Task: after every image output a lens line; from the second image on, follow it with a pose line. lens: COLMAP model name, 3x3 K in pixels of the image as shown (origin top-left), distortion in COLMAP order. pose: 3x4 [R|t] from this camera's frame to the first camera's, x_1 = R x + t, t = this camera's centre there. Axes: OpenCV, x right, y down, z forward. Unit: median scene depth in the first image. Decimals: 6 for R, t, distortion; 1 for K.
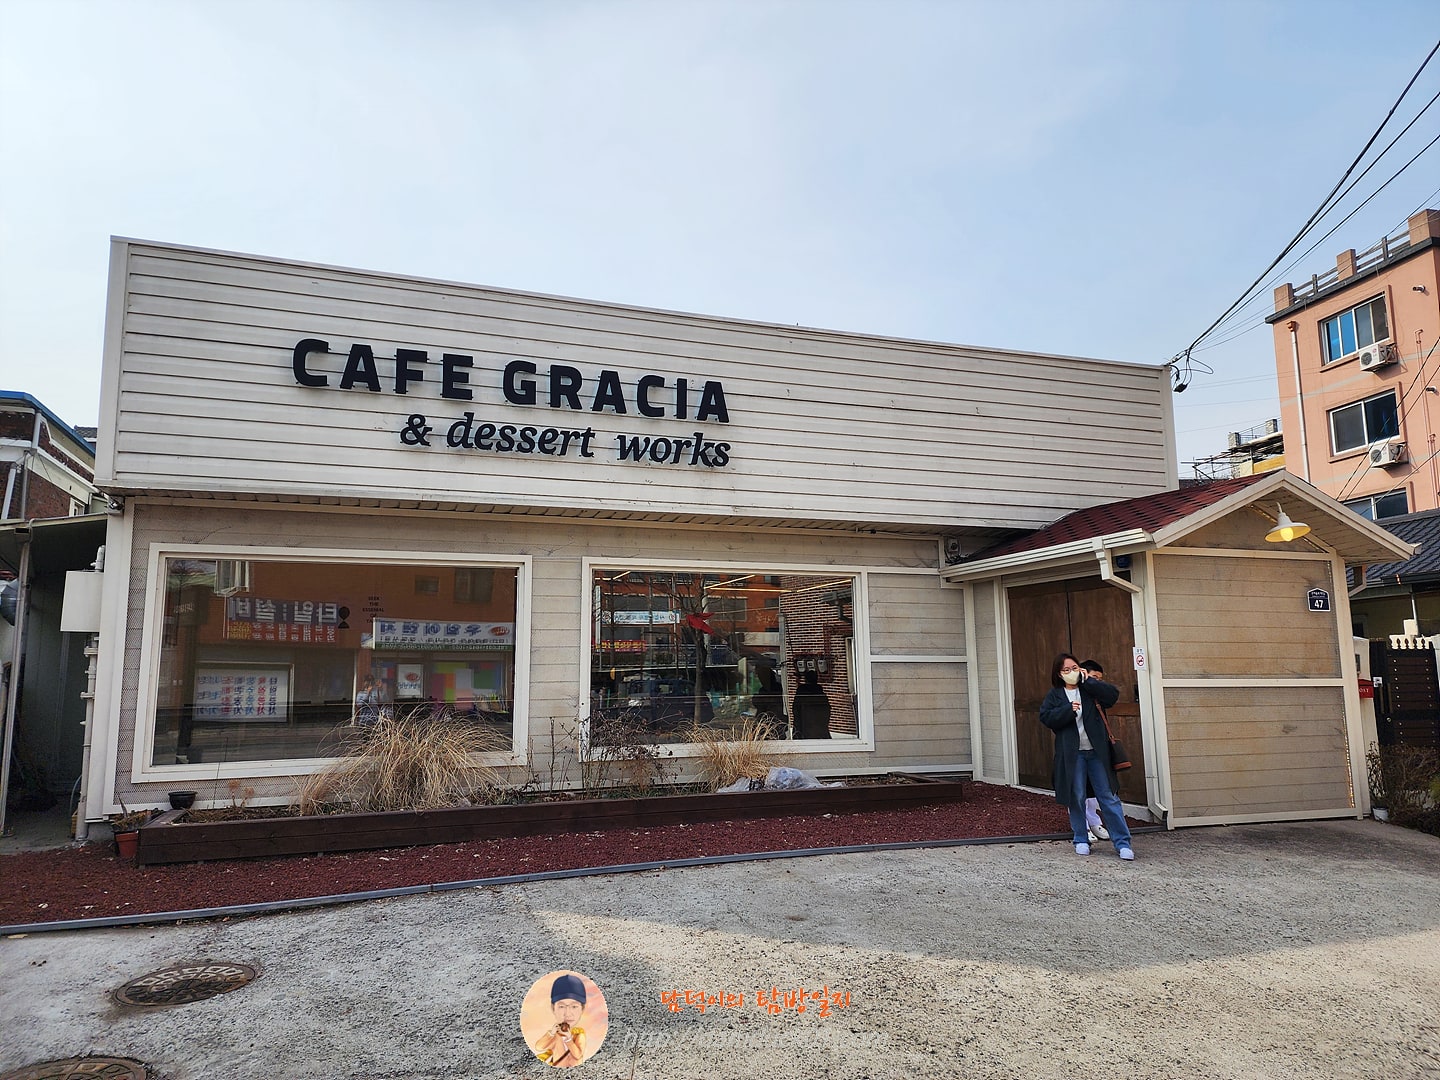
lens RADIAL K [[957.0, 0, 723.4], [0, 957.0, 544.2], [0, 0, 1]] dist [0.050231, -0.050480]
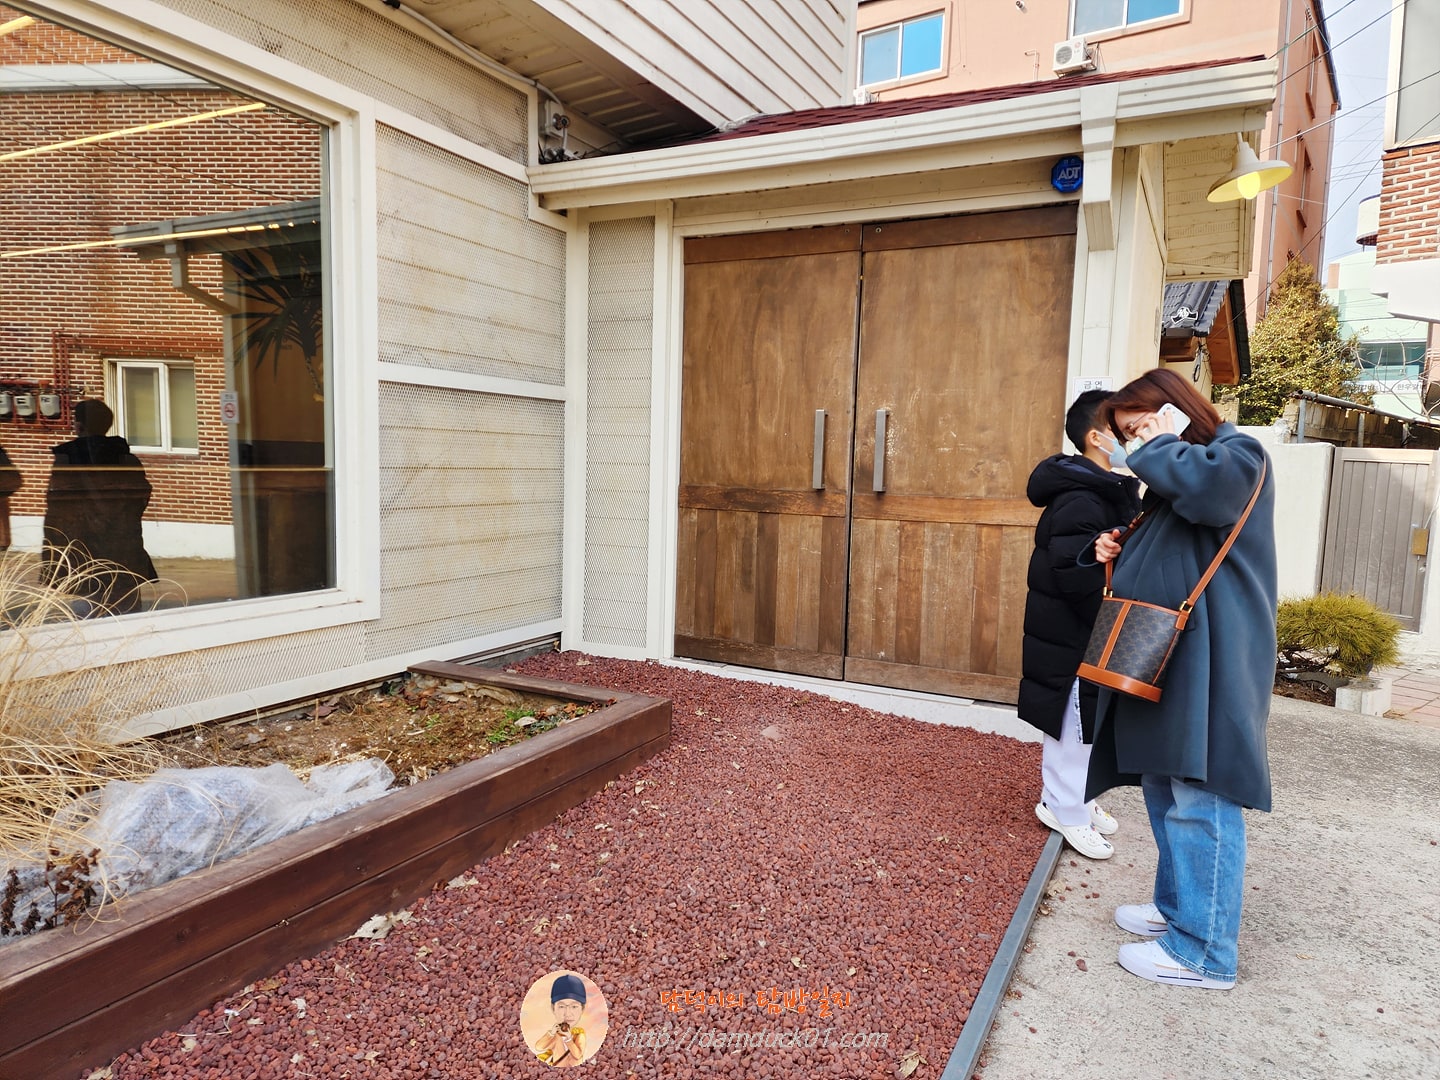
lens RADIAL K [[957.0, 0, 723.4], [0, 957.0, 544.2], [0, 0, 1]] dist [0.050231, -0.050480]
pose [[0.729478, -0.037852, 0.682956, -0.002074], [-0.127687, 0.973380, 0.190333, 0.095966], [-0.671980, -0.226049, 0.705227, 0.635196]]
